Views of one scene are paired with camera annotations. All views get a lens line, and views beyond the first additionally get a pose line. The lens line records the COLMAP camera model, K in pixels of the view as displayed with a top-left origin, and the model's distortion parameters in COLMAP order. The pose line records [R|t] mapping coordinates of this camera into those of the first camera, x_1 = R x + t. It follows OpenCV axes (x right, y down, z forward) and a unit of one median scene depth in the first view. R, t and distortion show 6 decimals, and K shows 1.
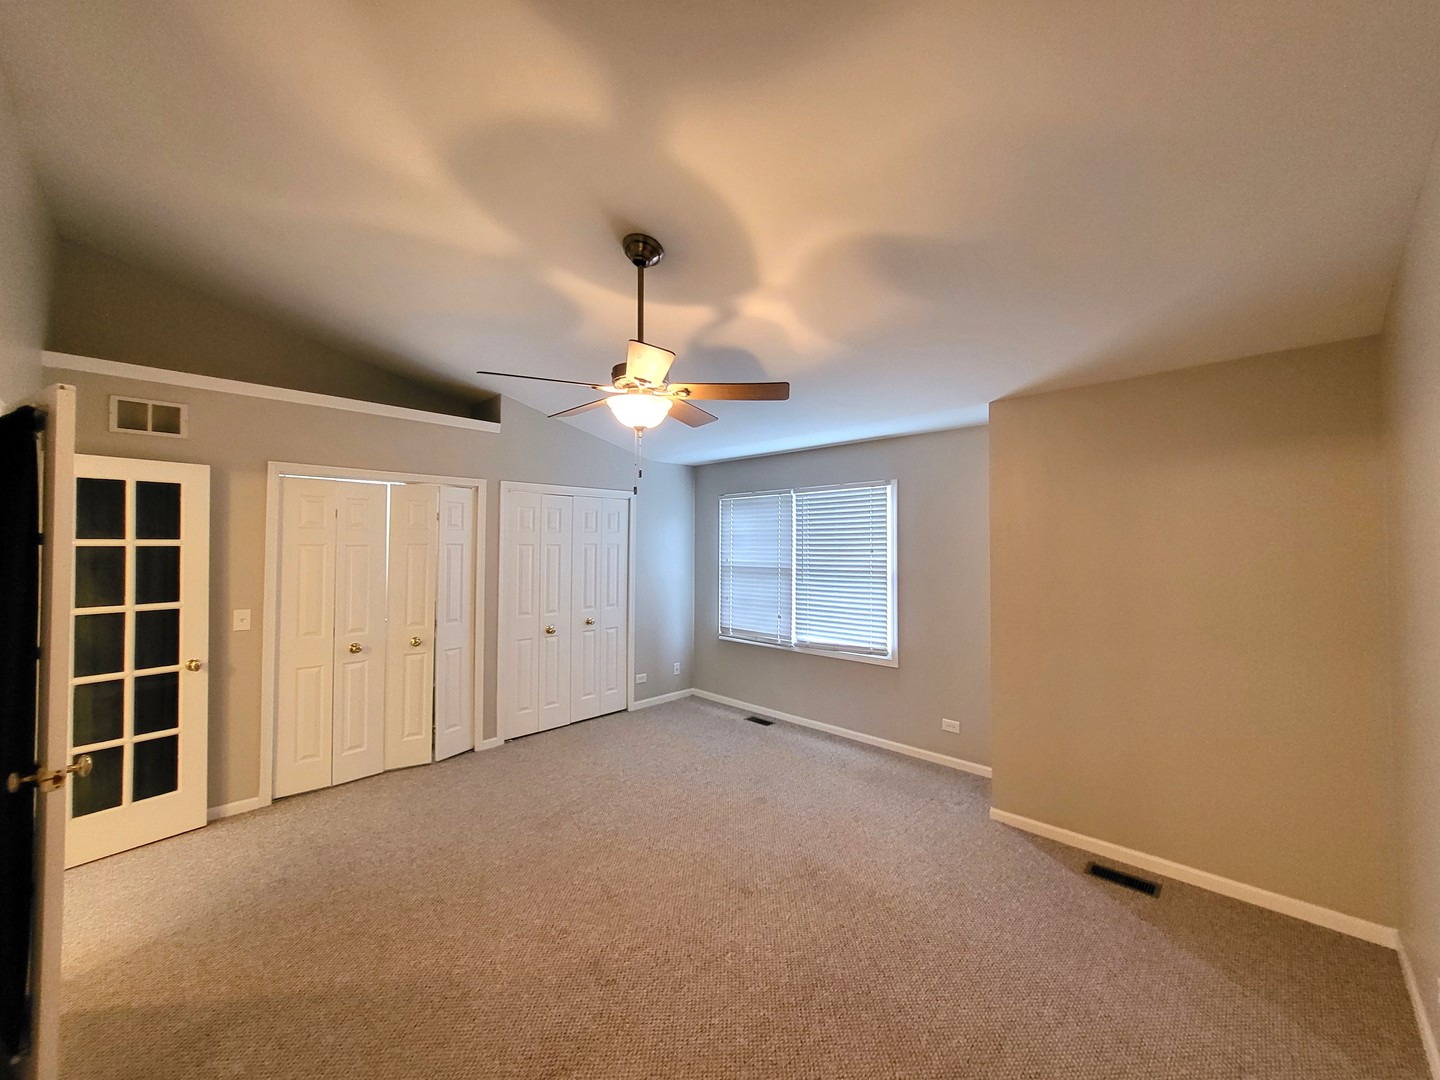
lens RADIAL K [[572.4, 0, 722.4], [0, 572.4, 535.4], [0, 0, 1]] dist [0.002962, 0.000313]
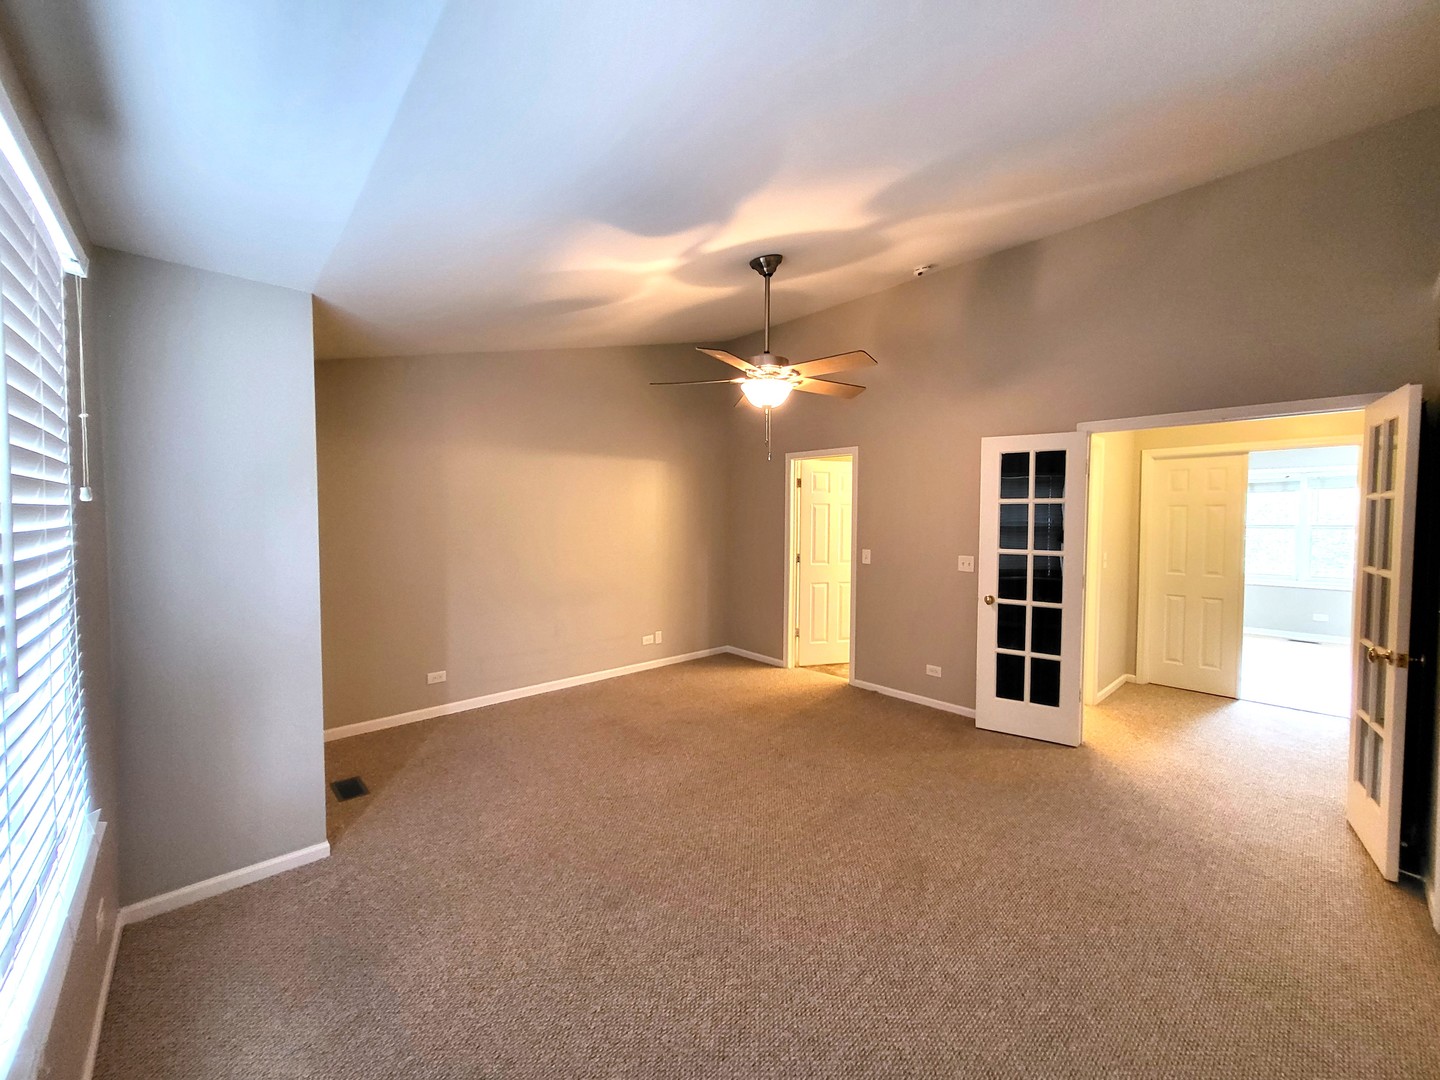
lens RADIAL K [[550.7, 0, 728.0], [0, 550.7, 535.9], [0, 0, 1]] dist [0.000429, 0.000005]
pose [[-0.998919, -0.006445, 0.046046, -0.108497], [-0.005597, 0.999813, 0.018506, 0.069953], [-0.046156, 0.018228, -0.998768, 2.081447]]
